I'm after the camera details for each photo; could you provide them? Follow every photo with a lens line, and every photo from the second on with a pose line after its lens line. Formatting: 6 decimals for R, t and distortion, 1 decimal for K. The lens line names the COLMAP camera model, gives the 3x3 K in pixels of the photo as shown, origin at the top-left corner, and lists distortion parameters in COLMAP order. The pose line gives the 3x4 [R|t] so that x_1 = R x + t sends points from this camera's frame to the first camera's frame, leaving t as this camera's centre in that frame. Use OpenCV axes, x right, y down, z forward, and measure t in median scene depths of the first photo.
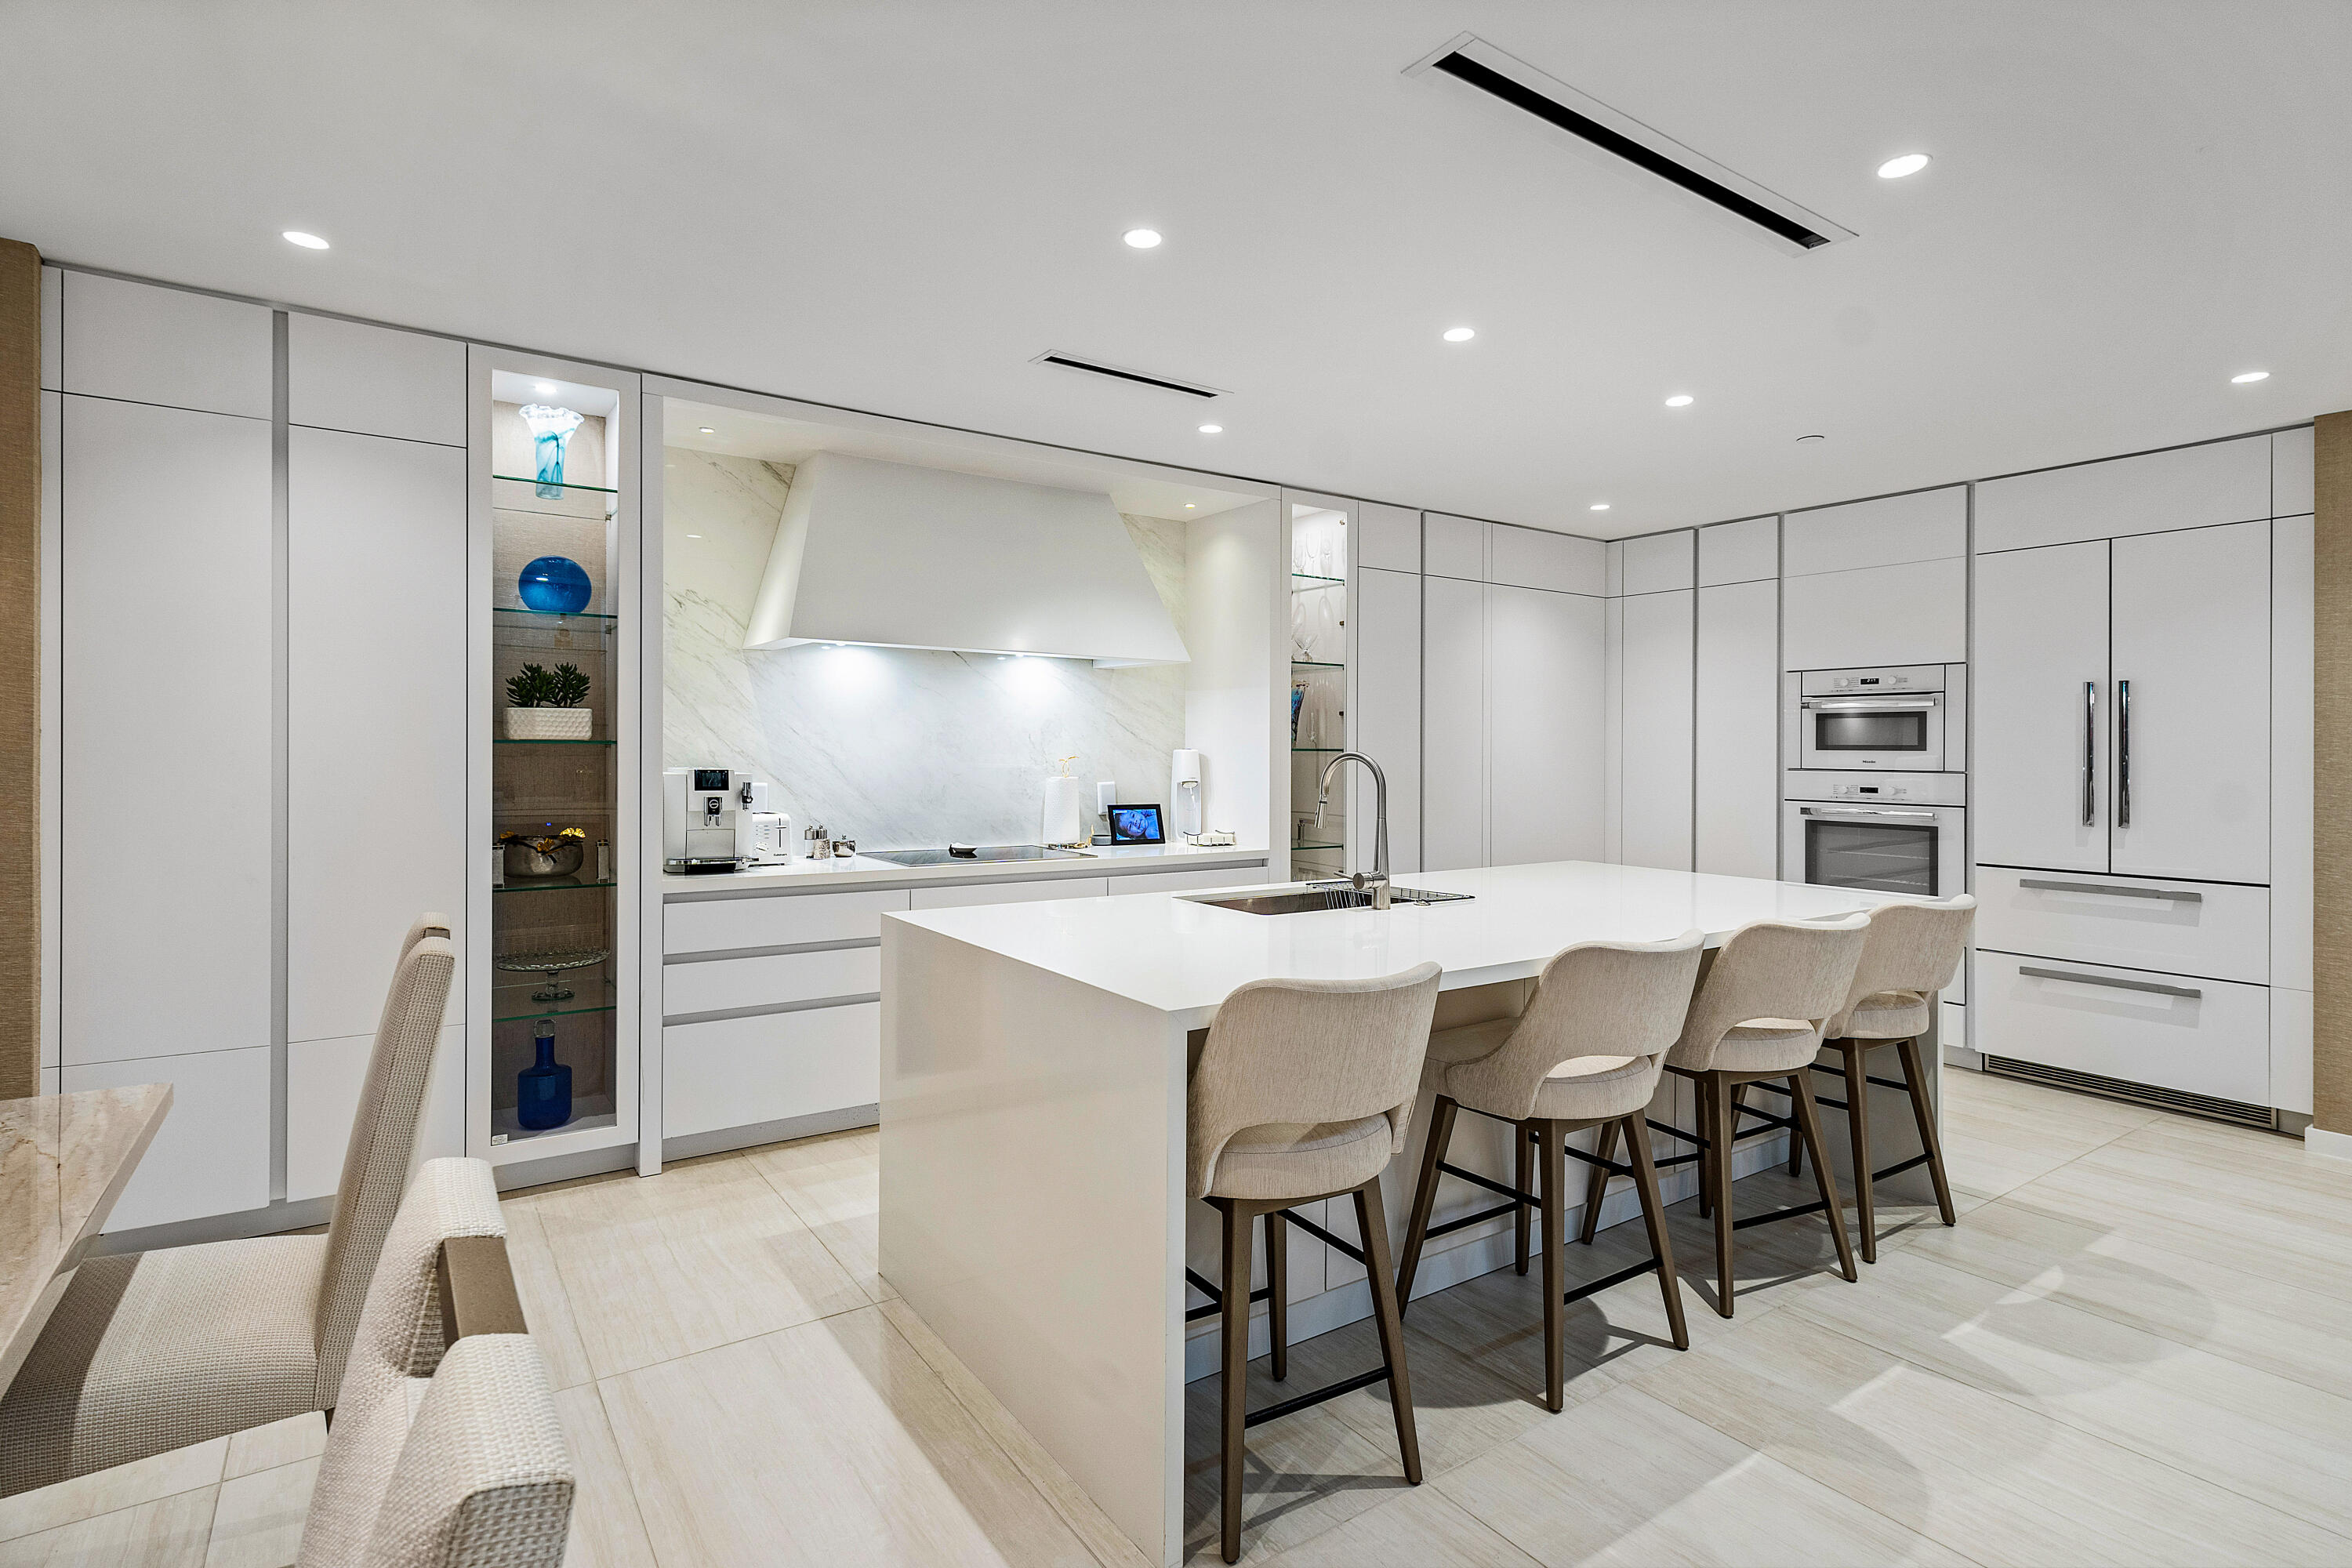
lens RADIAL K [[1161.6, 0, 1172.8], [0, 1161.6, 750.9], [0, 0, 1]] dist [-0.000200, -0.001024]
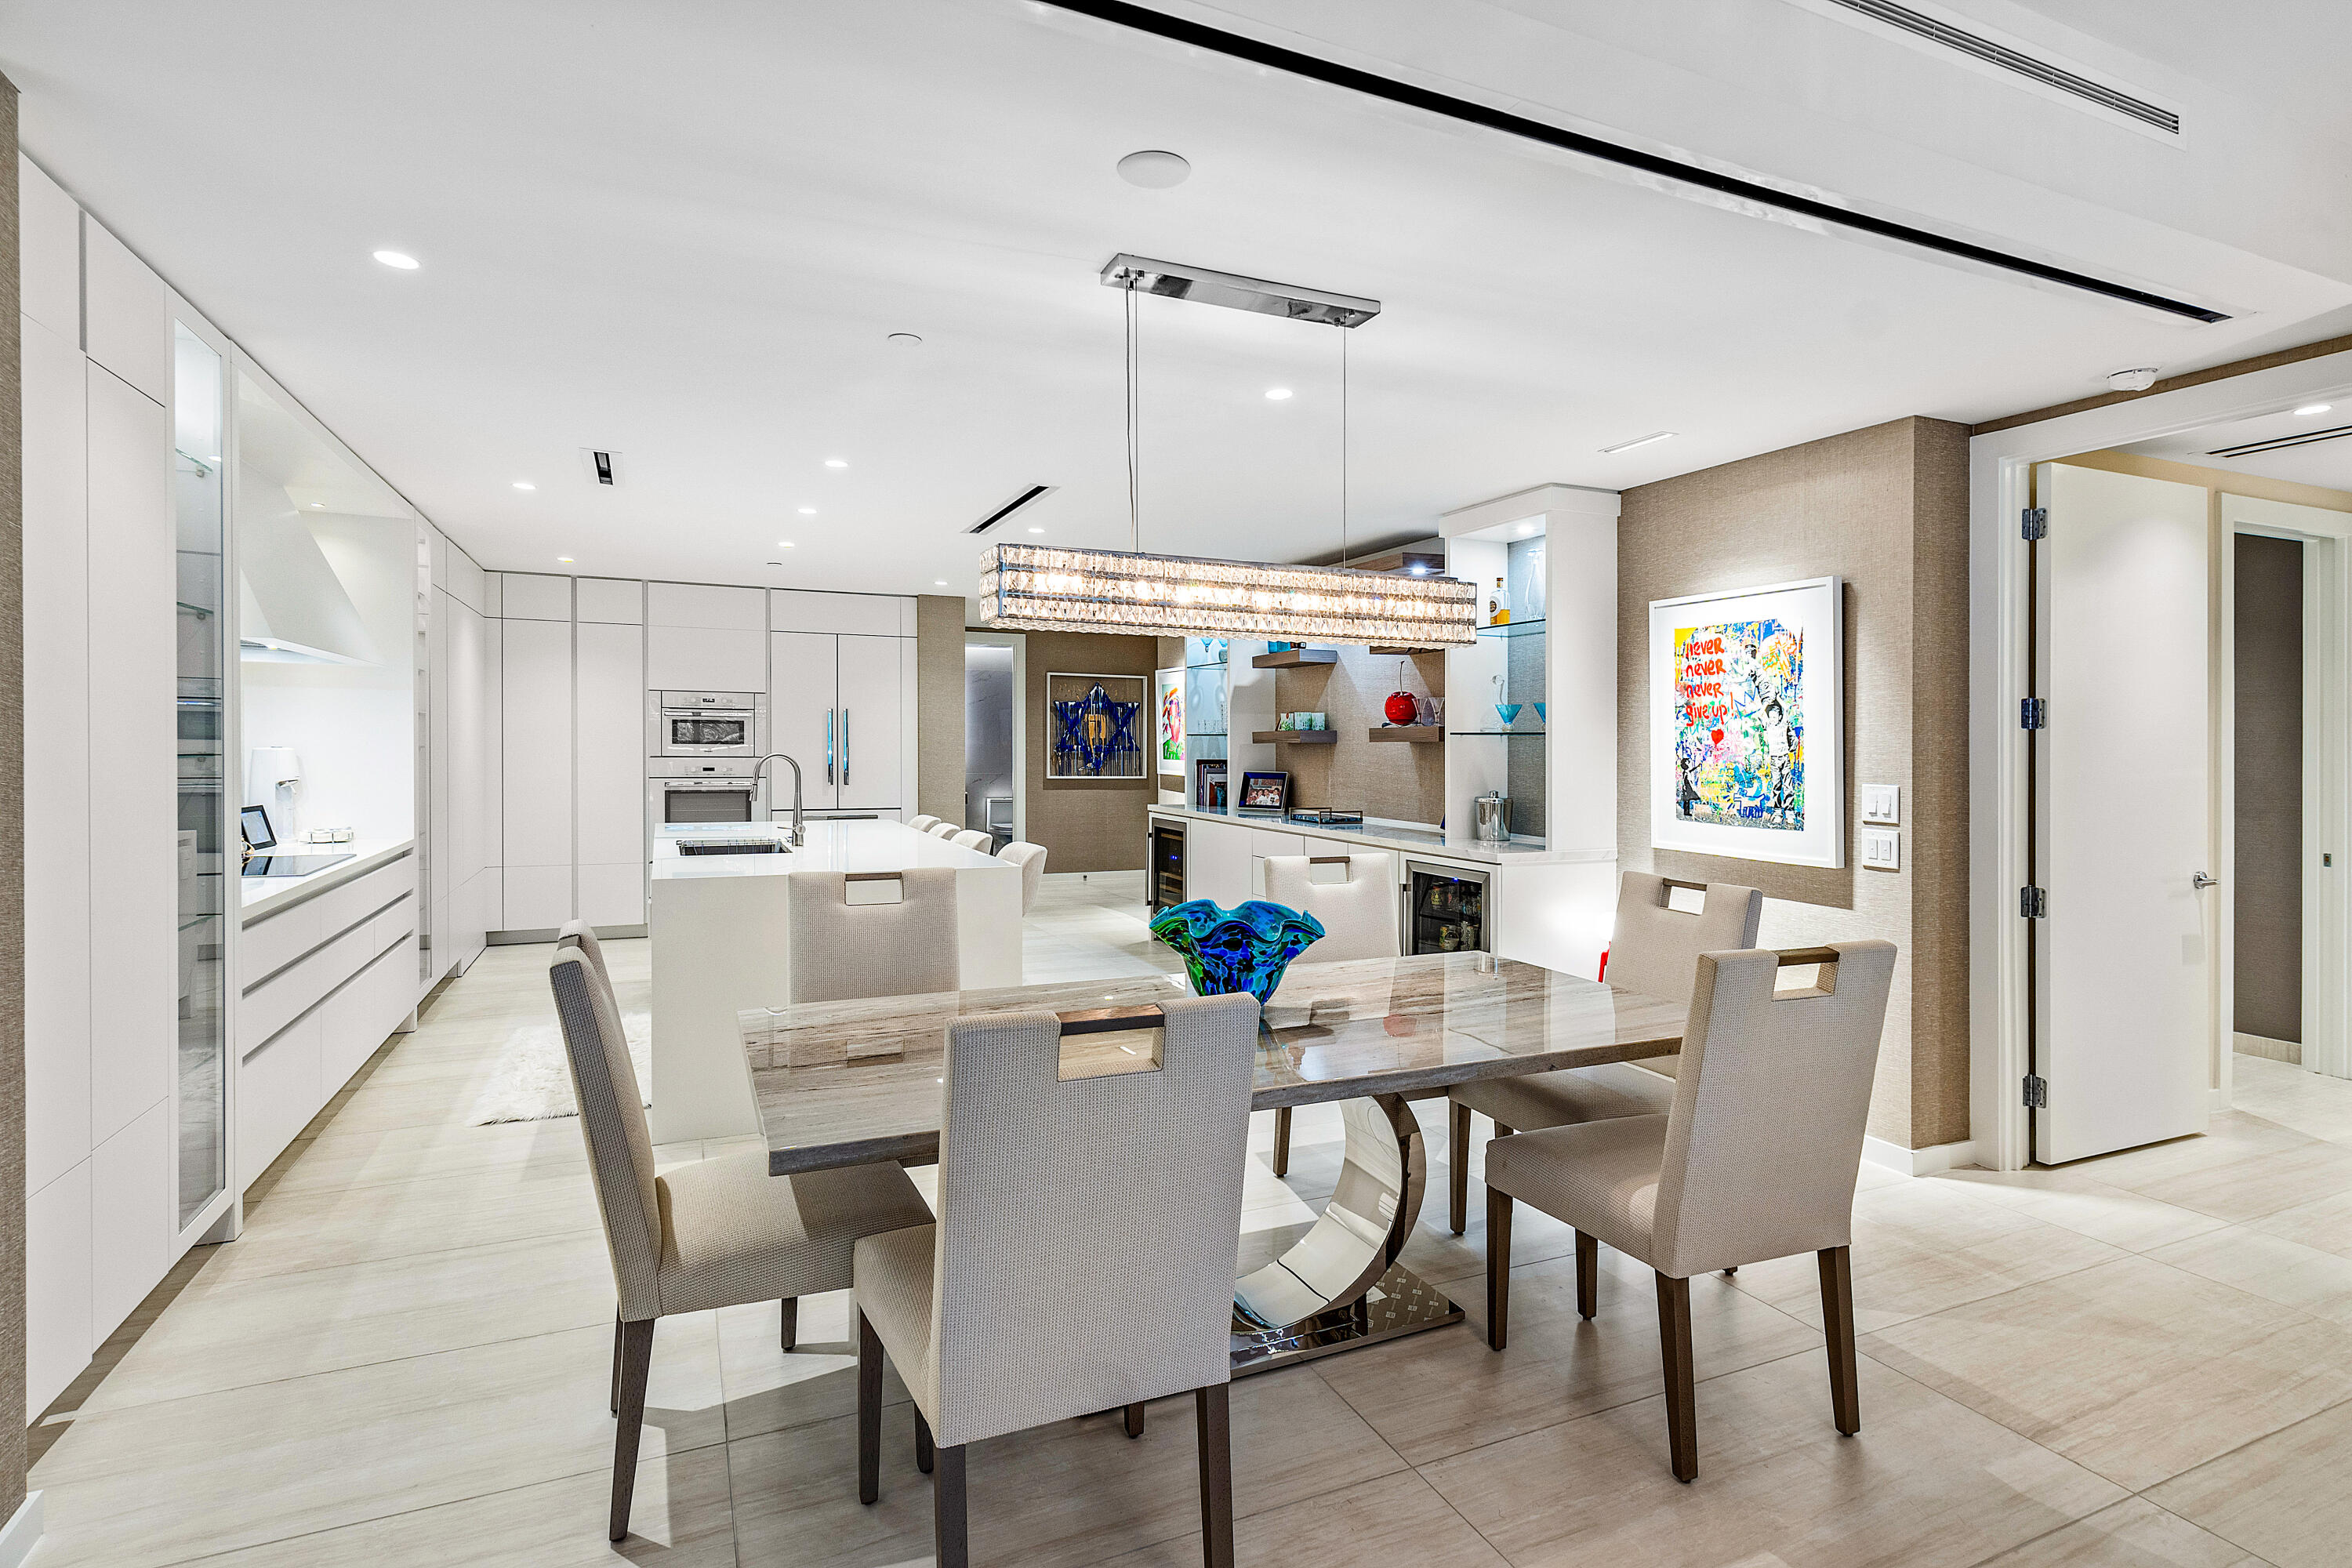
lens RADIAL K [[1161.6, 0, 1172.8], [0, 1161.6, 750.9], [0, 0, 1]] dist [-0.000200, -0.001024]
pose [[0.178915, -0.013218, 0.983776, -1.086431], [-0.008727, 0.999849, 0.015021, -0.026637], [-0.983826, -0.011273, 0.178772, 0.120283]]
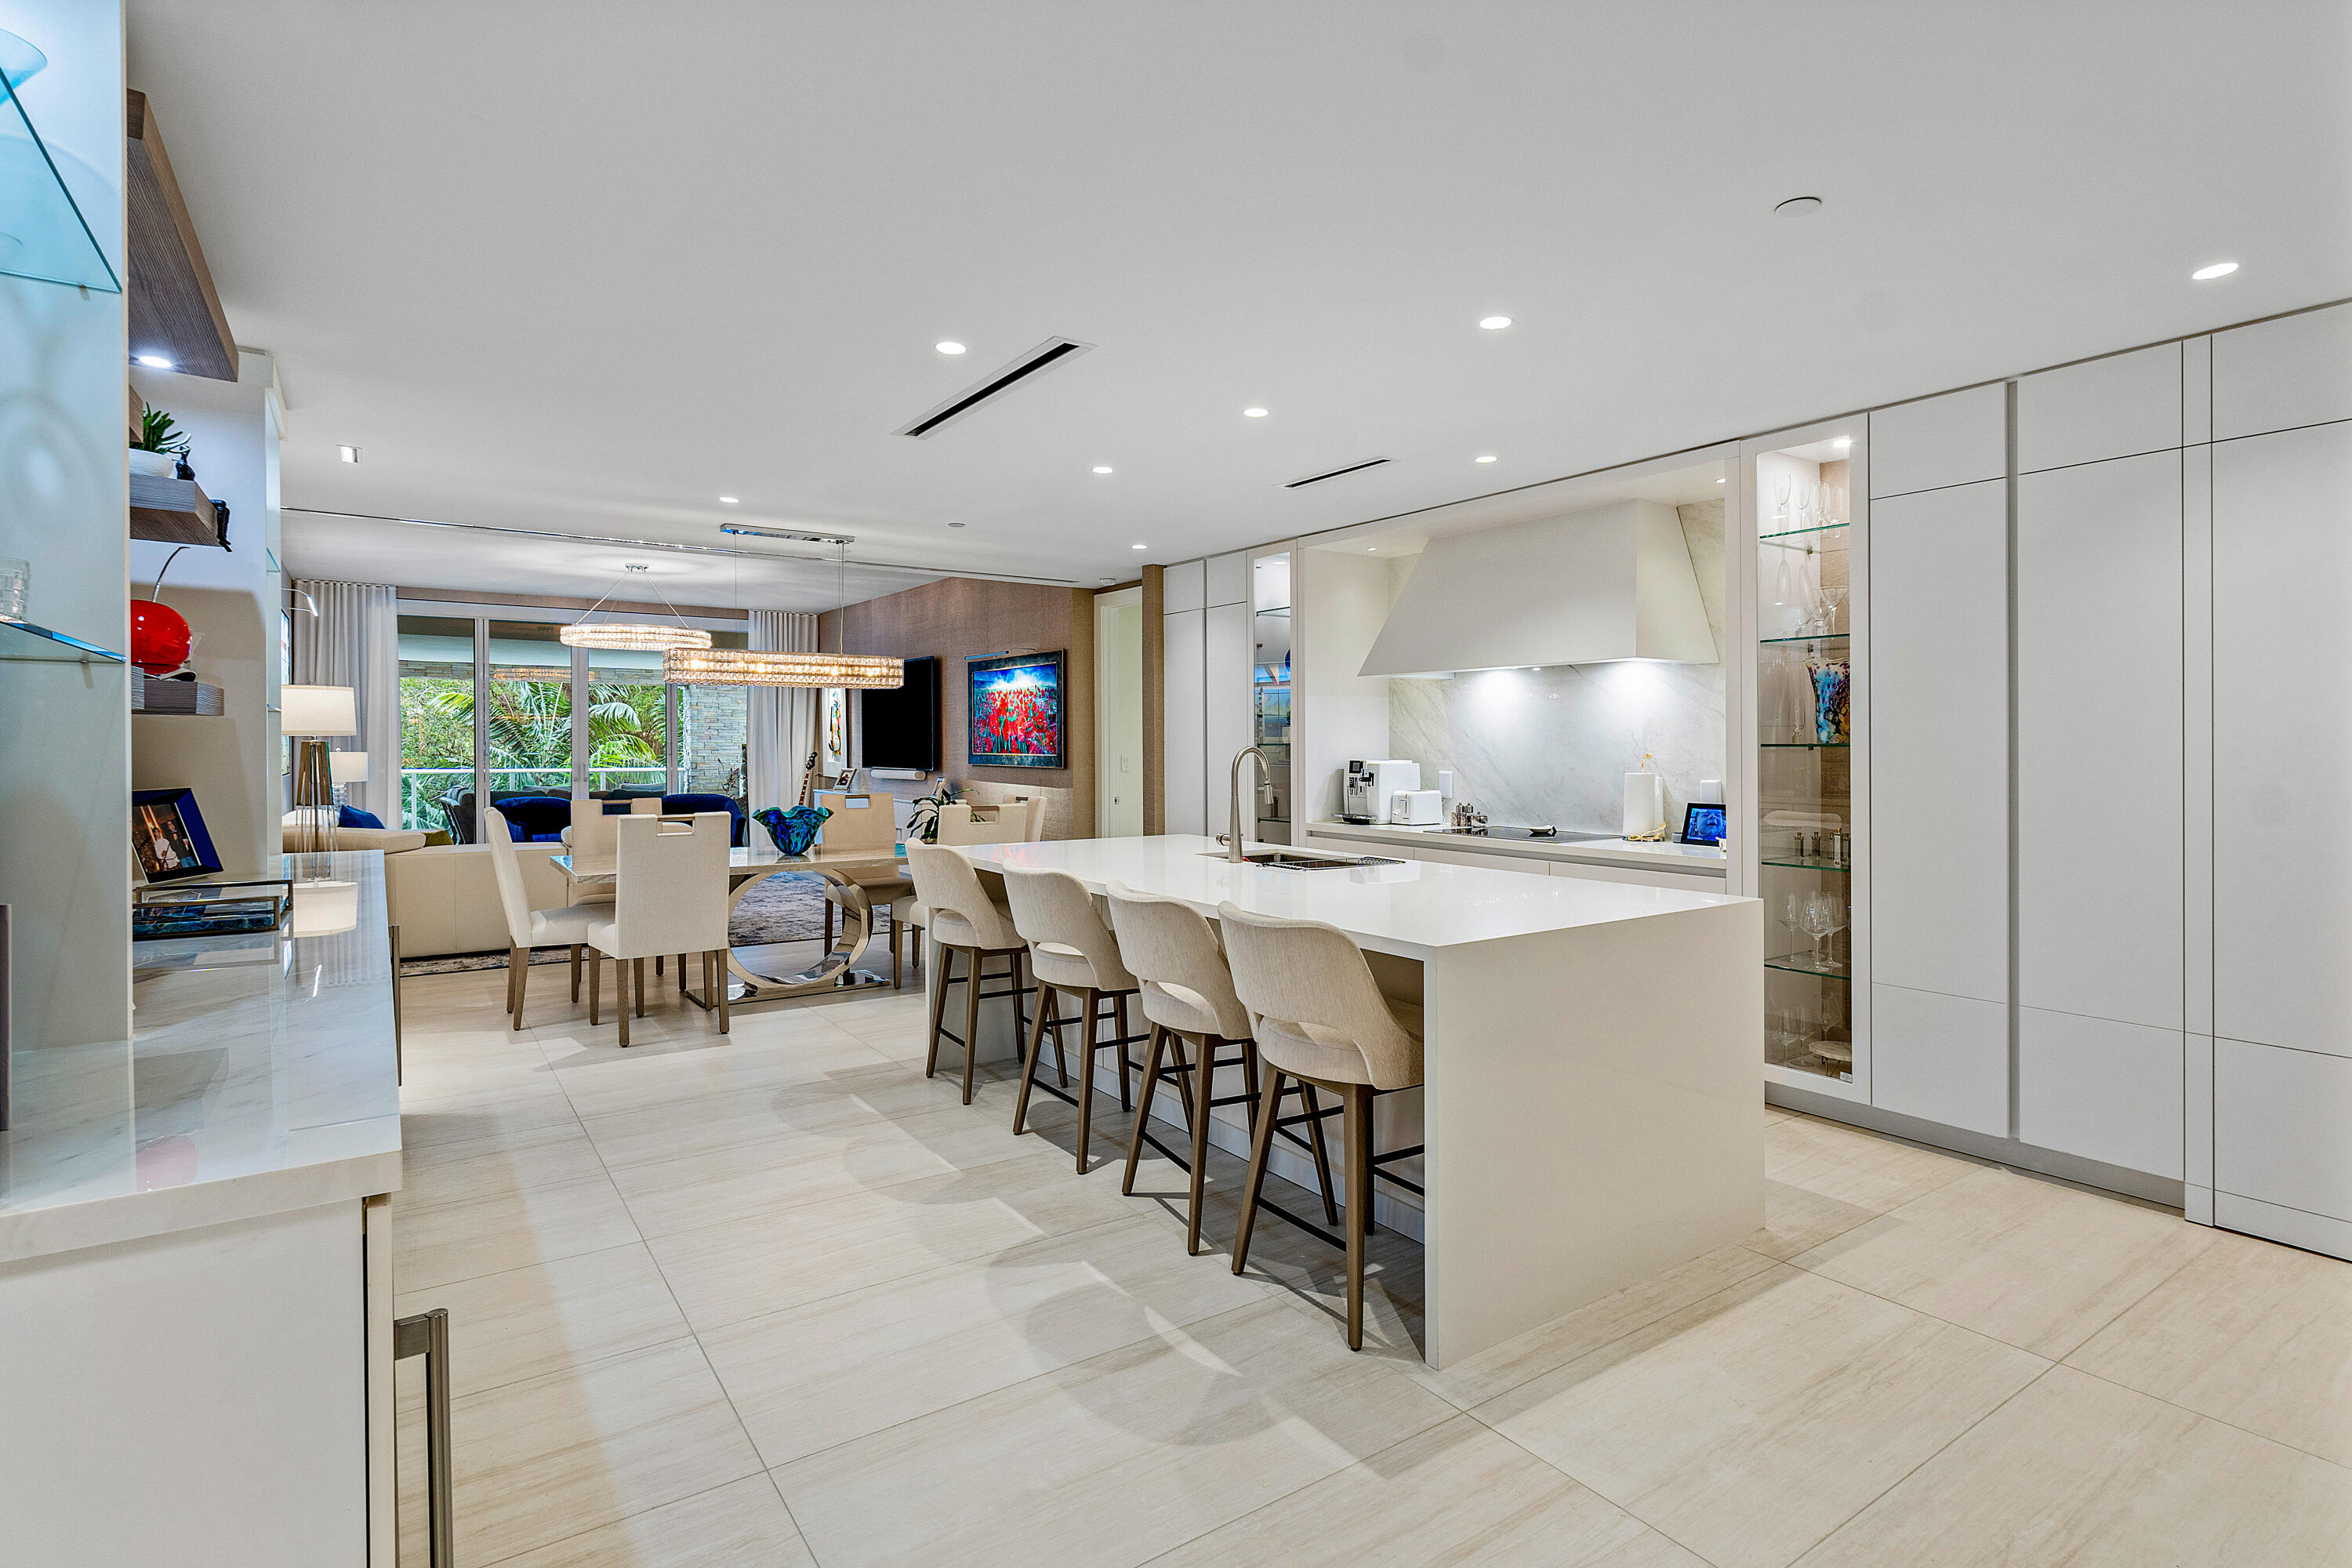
lens RADIAL K [[1161.6, 0, 1172.8], [0, 1161.6, 750.9], [0, 0, 1]] dist [-0.000200, -0.001024]
pose [[0.000283, -0.004688, -0.999989, 1.011507], [-0.004505, 0.999979, -0.004689, 0.009796], [0.999990, 0.004507, 0.000262, 0.613145]]
